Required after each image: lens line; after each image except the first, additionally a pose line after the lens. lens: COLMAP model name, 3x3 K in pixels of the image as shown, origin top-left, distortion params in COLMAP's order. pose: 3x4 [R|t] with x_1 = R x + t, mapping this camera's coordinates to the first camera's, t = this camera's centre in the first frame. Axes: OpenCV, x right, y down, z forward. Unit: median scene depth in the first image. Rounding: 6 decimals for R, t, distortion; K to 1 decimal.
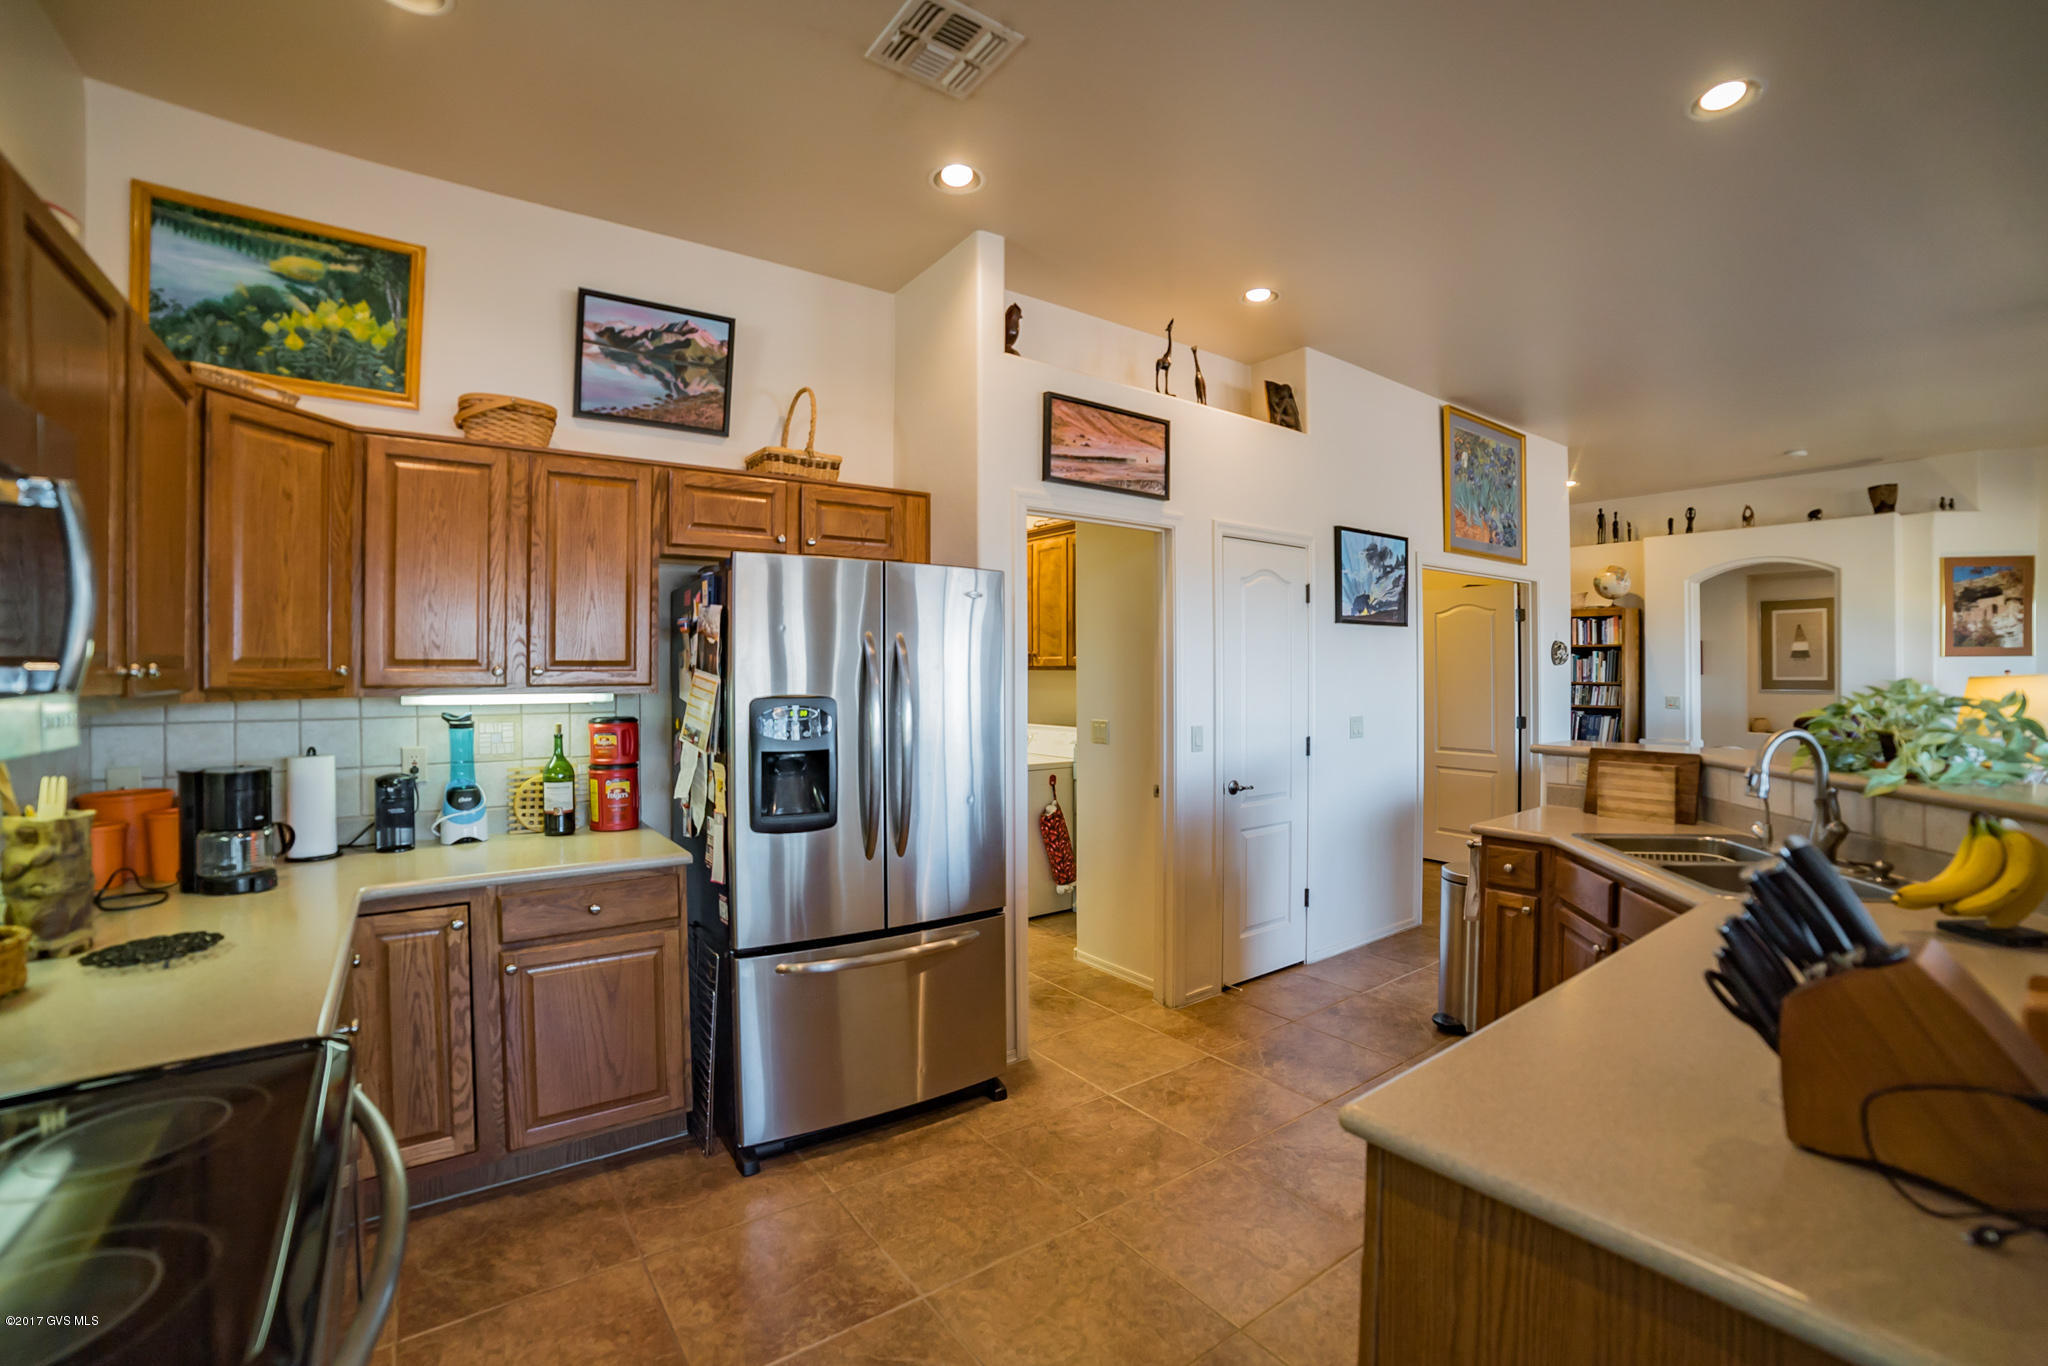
lens RADIAL K [[868.3, 0, 1035.6], [0, 868.3, 677.7], [0, 0, 1]] dist [-0.060652, 0.017816]
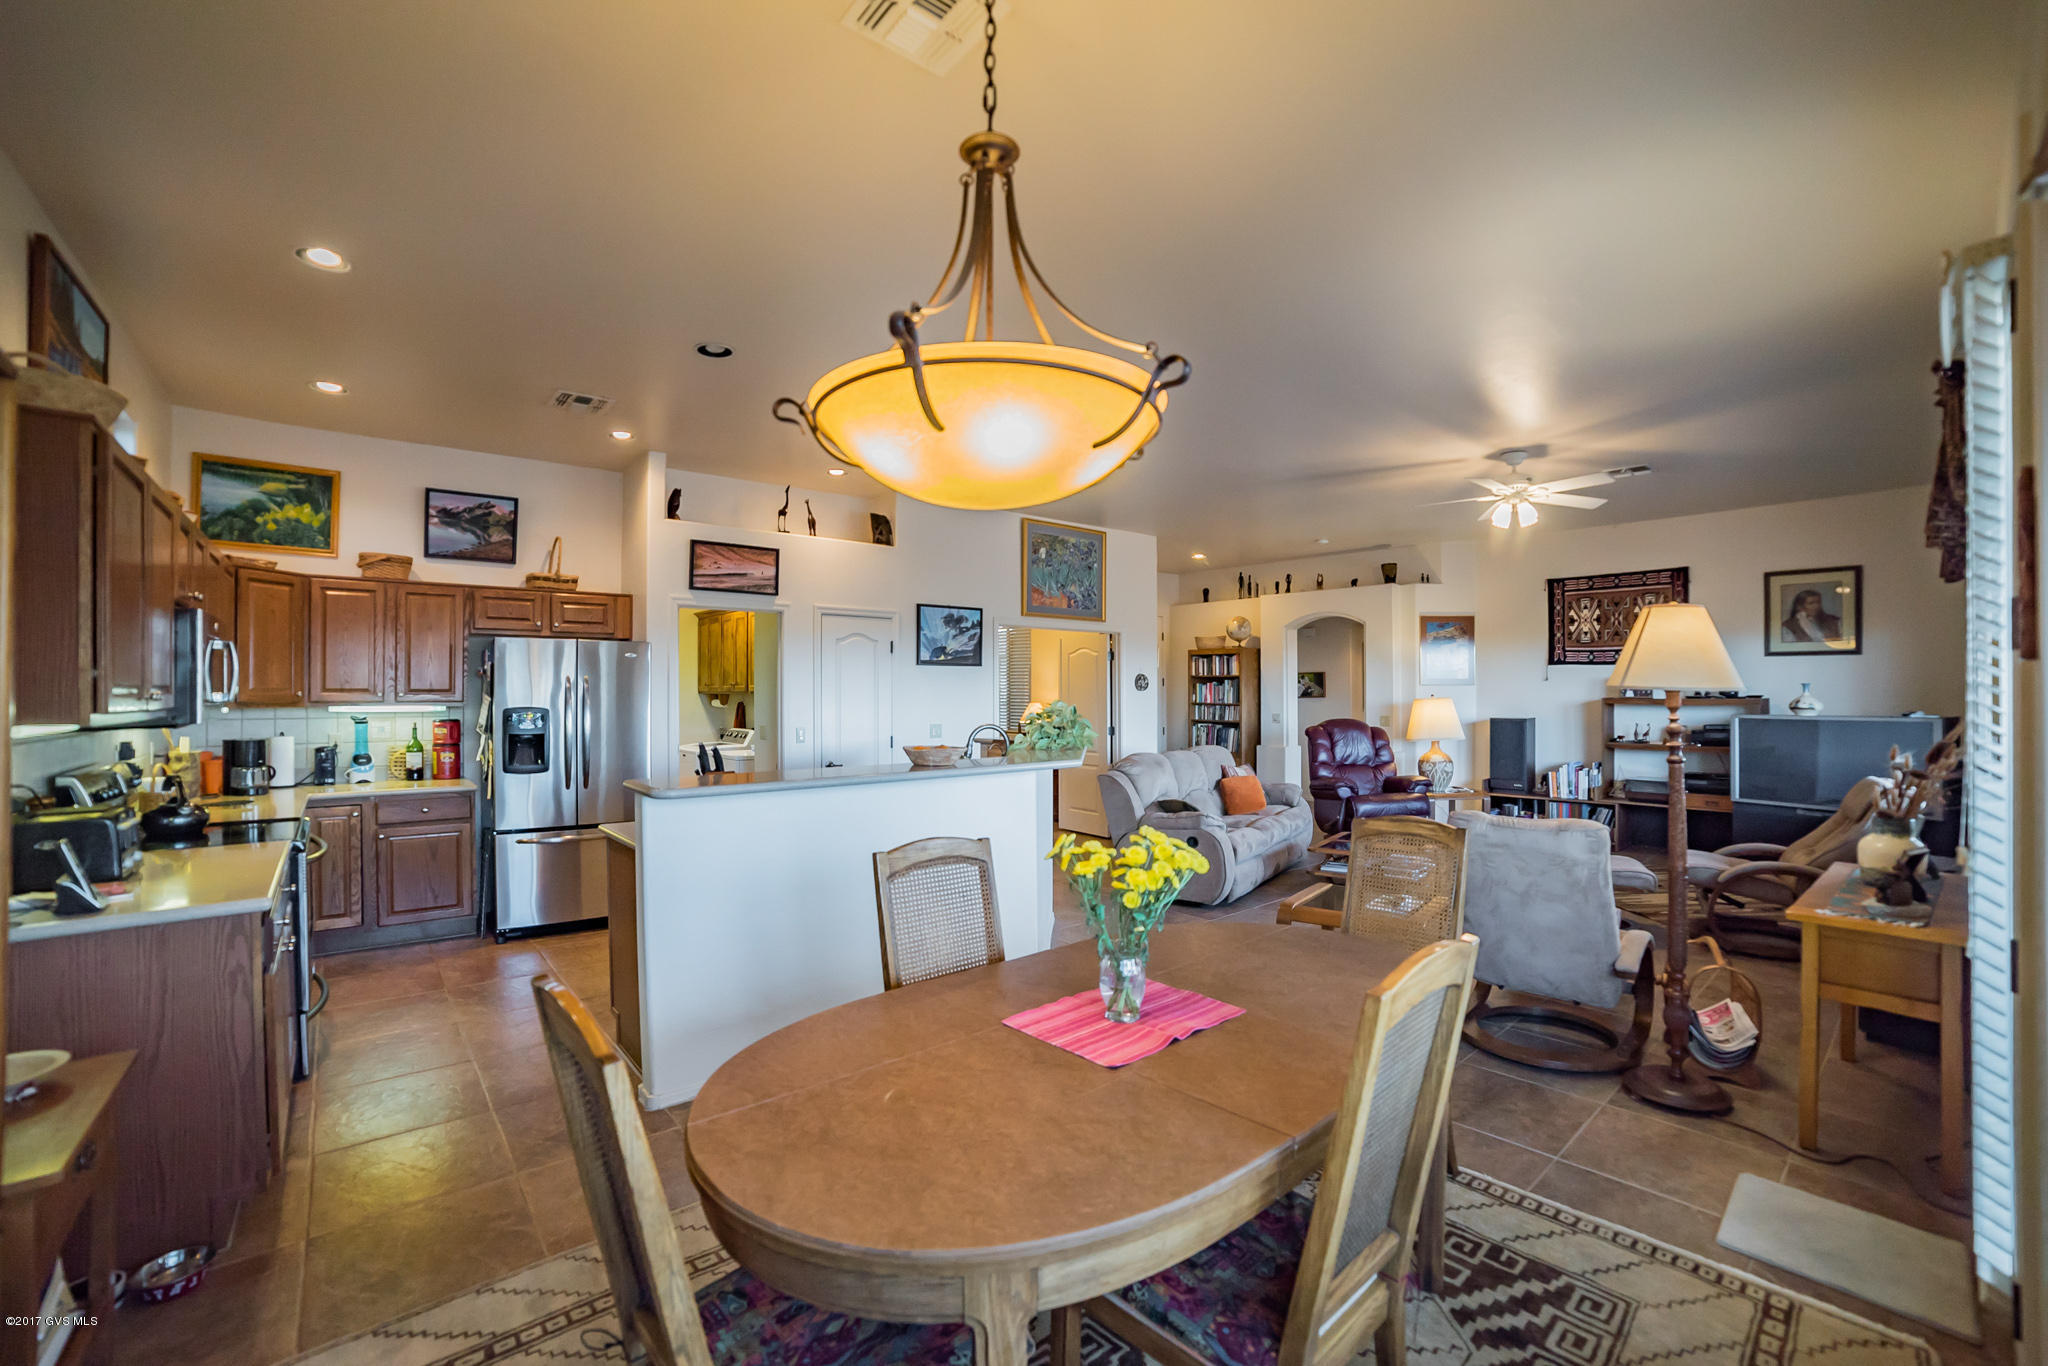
lens RADIAL K [[868.3, 0, 1027.3], [0, 868.3, 699.1], [0, 0, 1]] dist [-0.060652, 0.017816]
pose [[0.998955, 0.001989, 0.045658, 0.694938], [-0.002004, 0.999998, 0.000276, 0.000050], [-0.045657, -0.000367, 0.998957, -0.910223]]
